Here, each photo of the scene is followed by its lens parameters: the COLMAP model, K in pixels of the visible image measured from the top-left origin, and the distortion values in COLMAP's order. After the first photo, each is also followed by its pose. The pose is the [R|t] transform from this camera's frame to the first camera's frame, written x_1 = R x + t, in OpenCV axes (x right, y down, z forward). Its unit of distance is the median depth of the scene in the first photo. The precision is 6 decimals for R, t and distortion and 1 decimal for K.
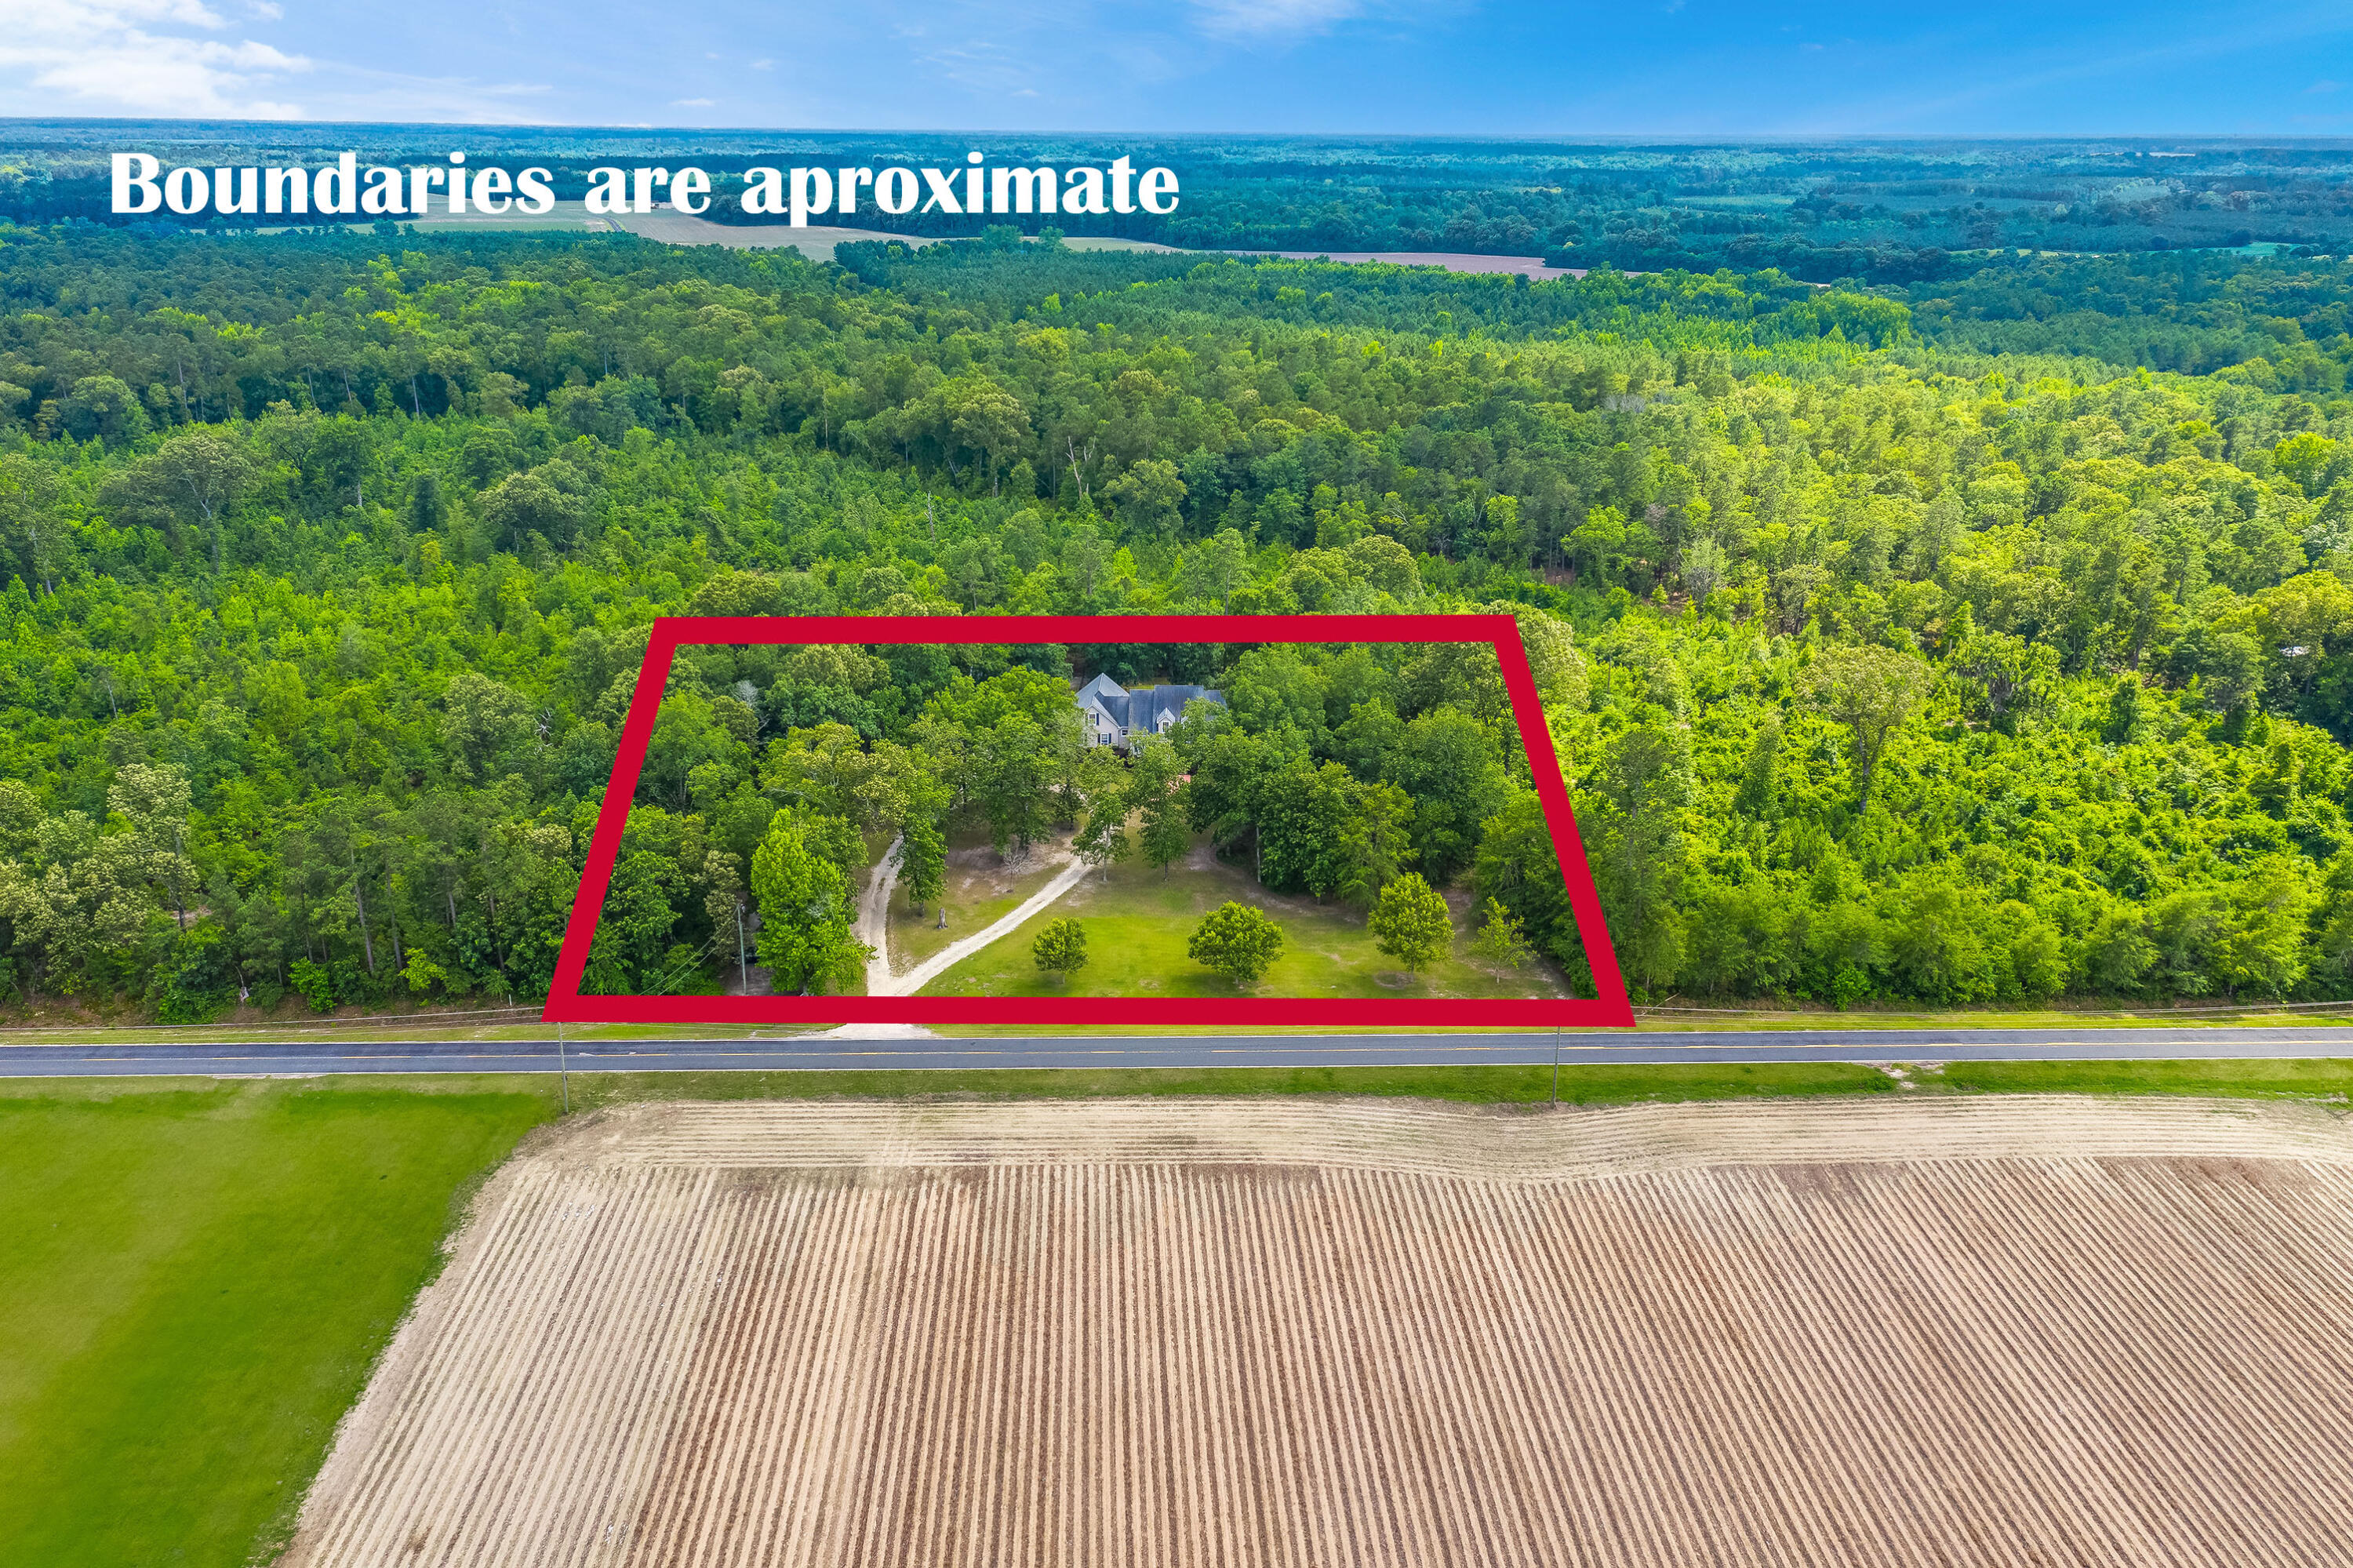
lens RADIAL K [[1873.1, 0, 1176.5], [0, 1873.1, 784.0], [0, 0, 1]] dist [0.003750, 0.001049]
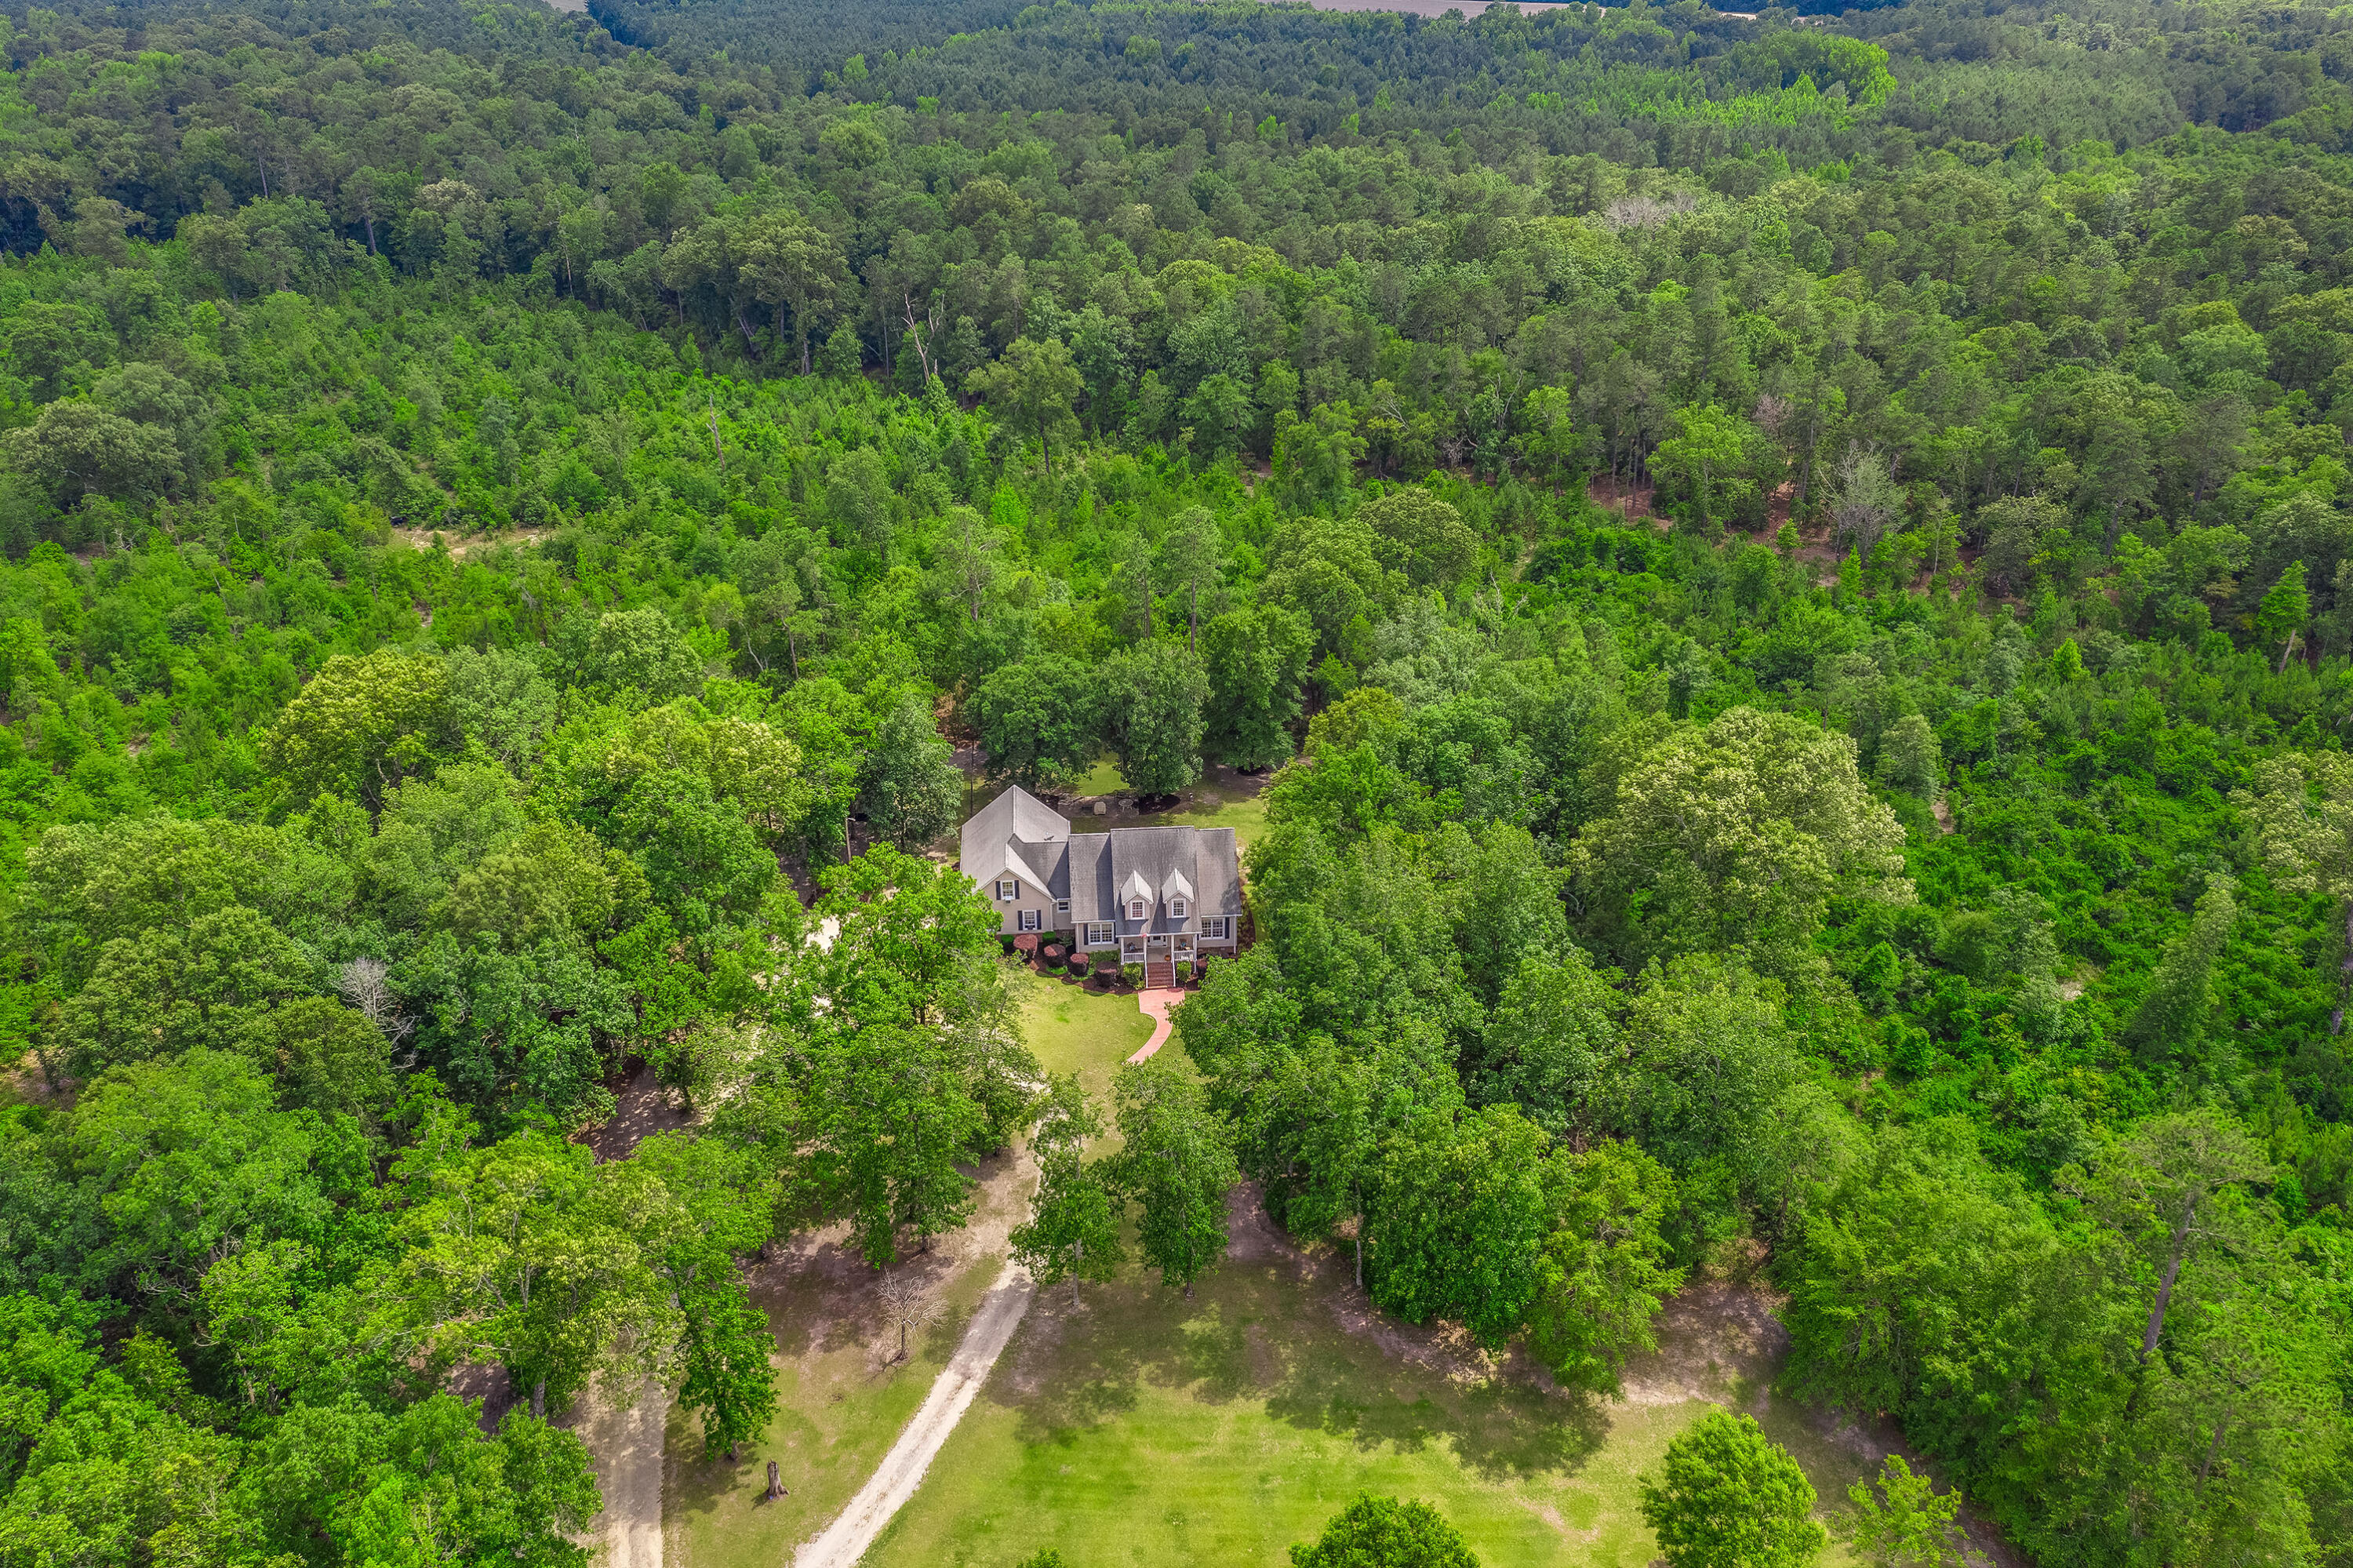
lens RADIAL K [[1854.9, 0, 1176.5], [0, 1854.9, 784.0], [0, 0, 1]] dist [0.029993, 0.001849]
pose [[0.994850, -0.055782, 0.084630, -0.024429], [0.044104, 0.989990, 0.134070, -0.088175], [-0.091262, -0.129647, 0.987351, 0.257719]]
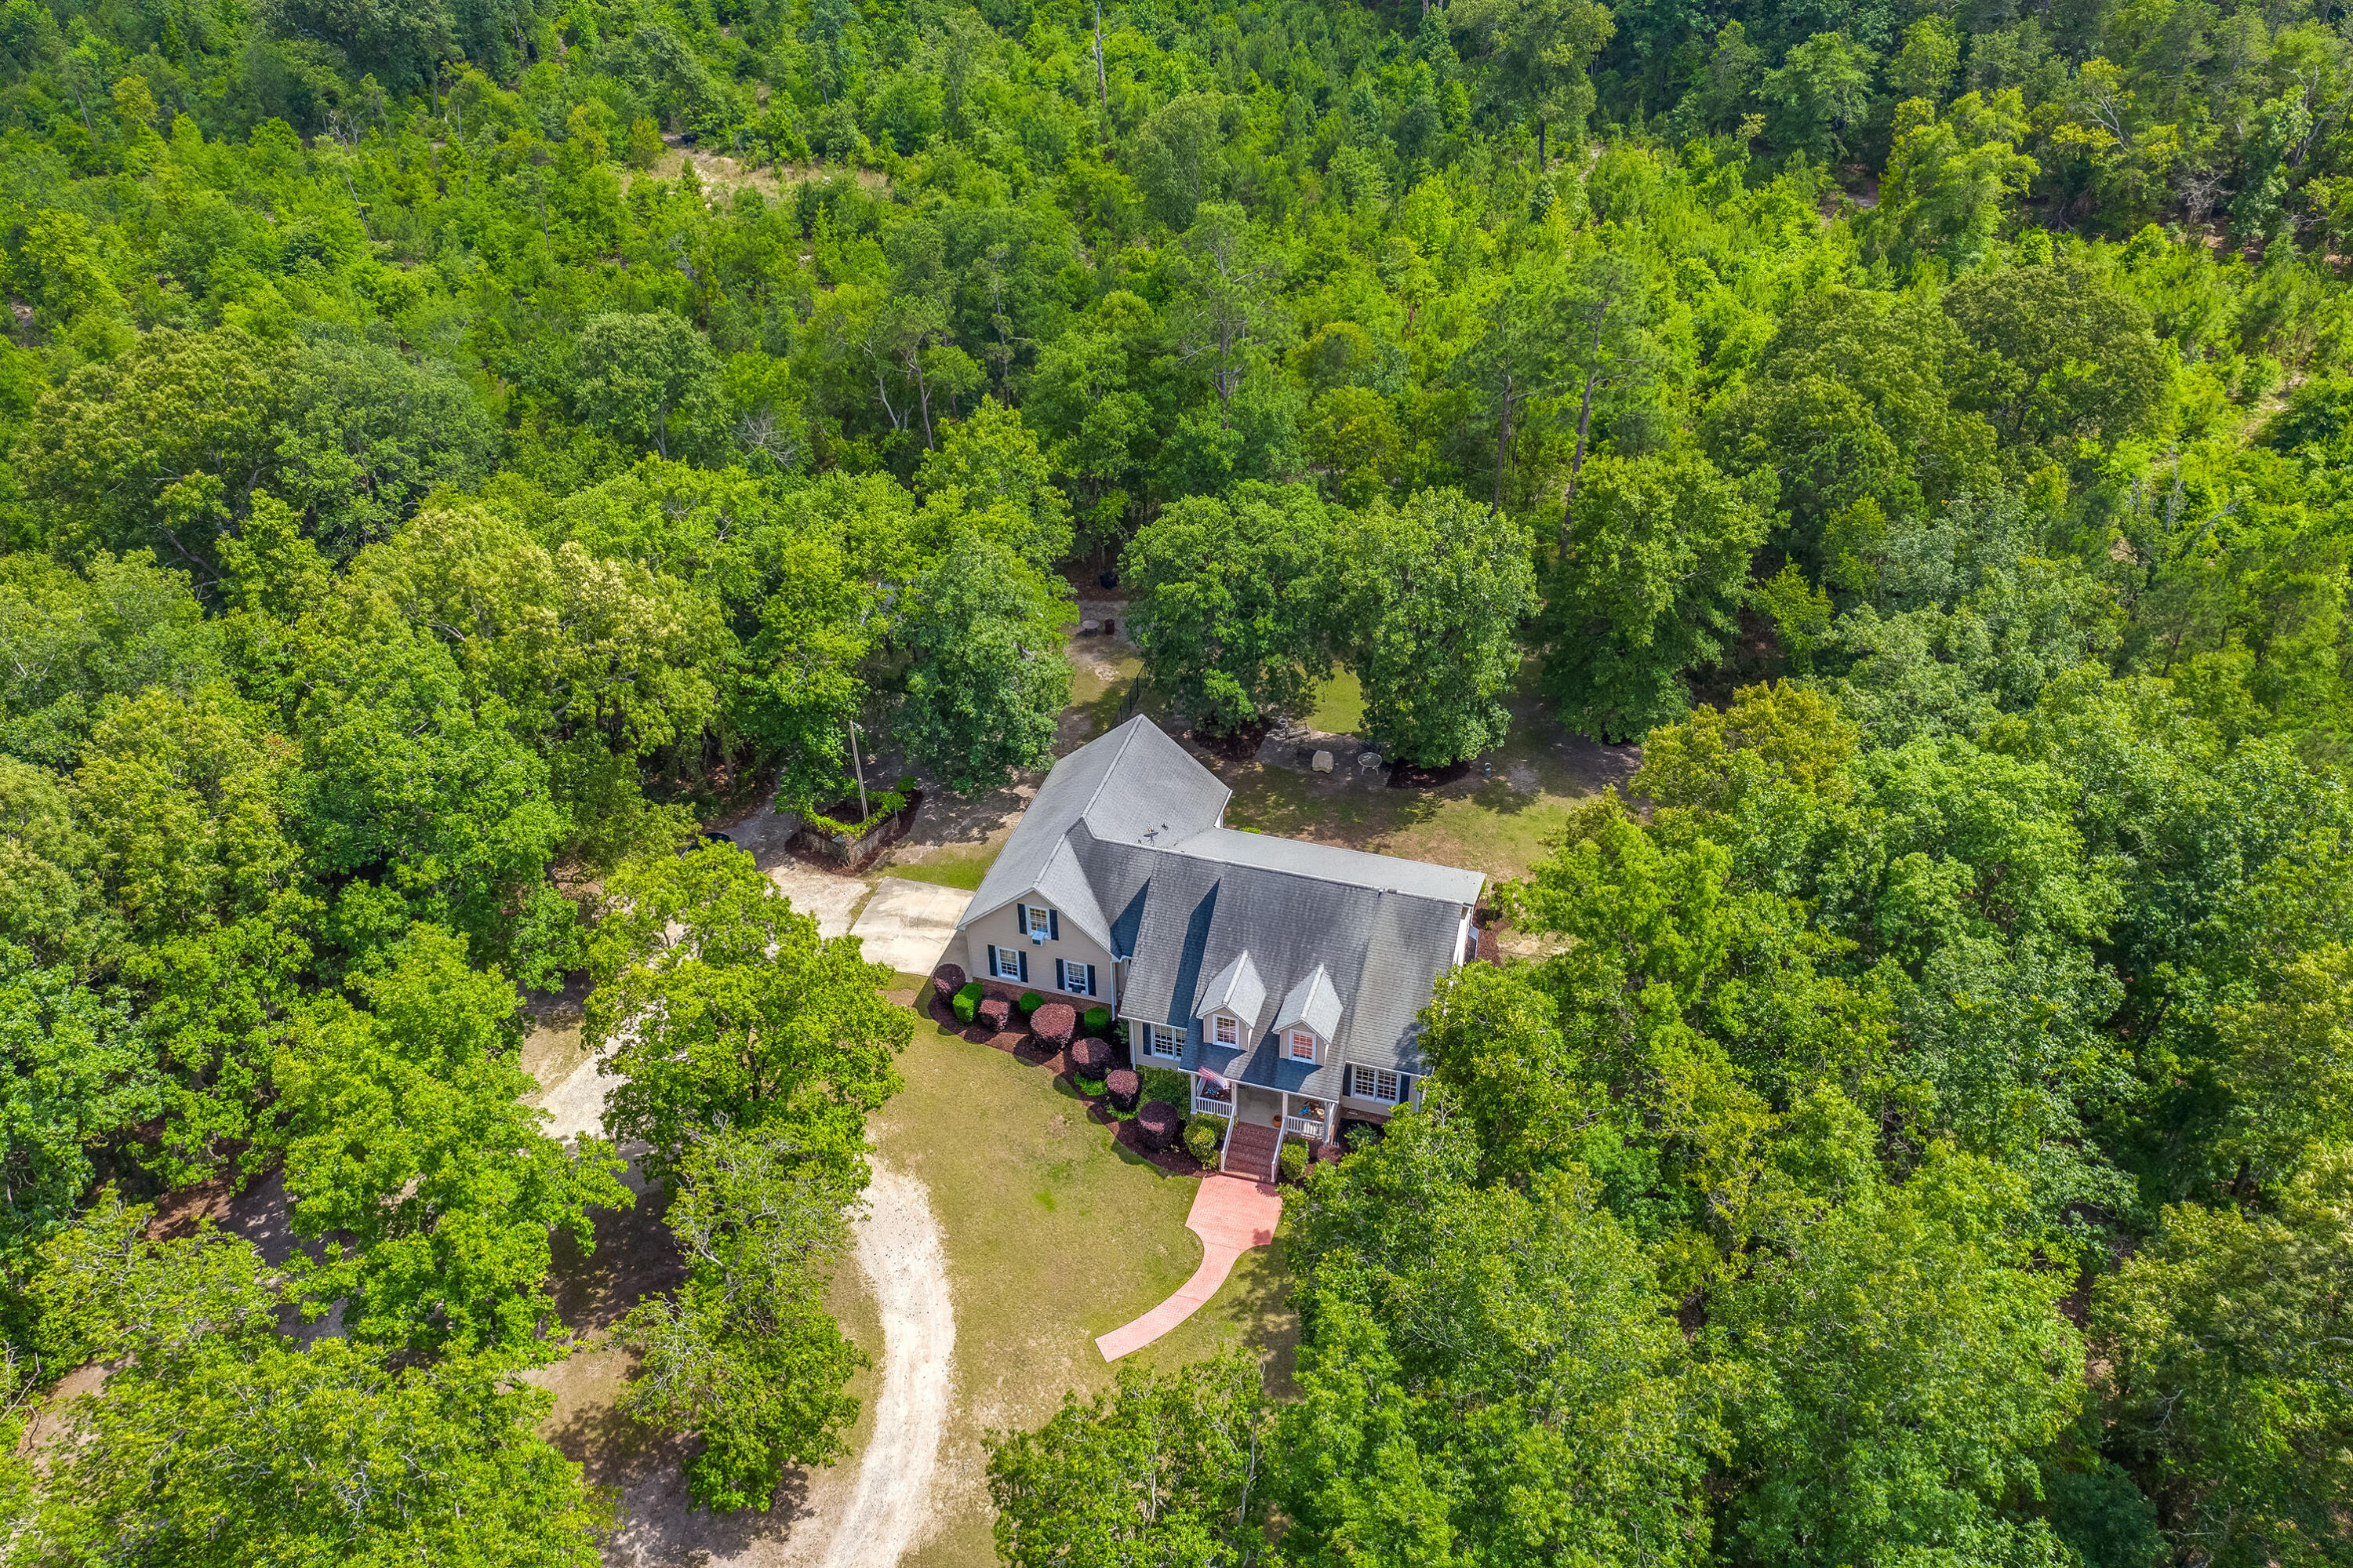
lens RADIAL K [[1854.9, 0, 1176.5], [0, 1854.9, 784.0], [0, 0, 1]] dist [0.029993, 0.001849]
pose [[0.962363, 0.142251, -0.231566, 0.030976], [-0.069081, 0.952126, 0.297800, -0.096193], [0.262842, -0.270595, 0.926117, 0.434818]]
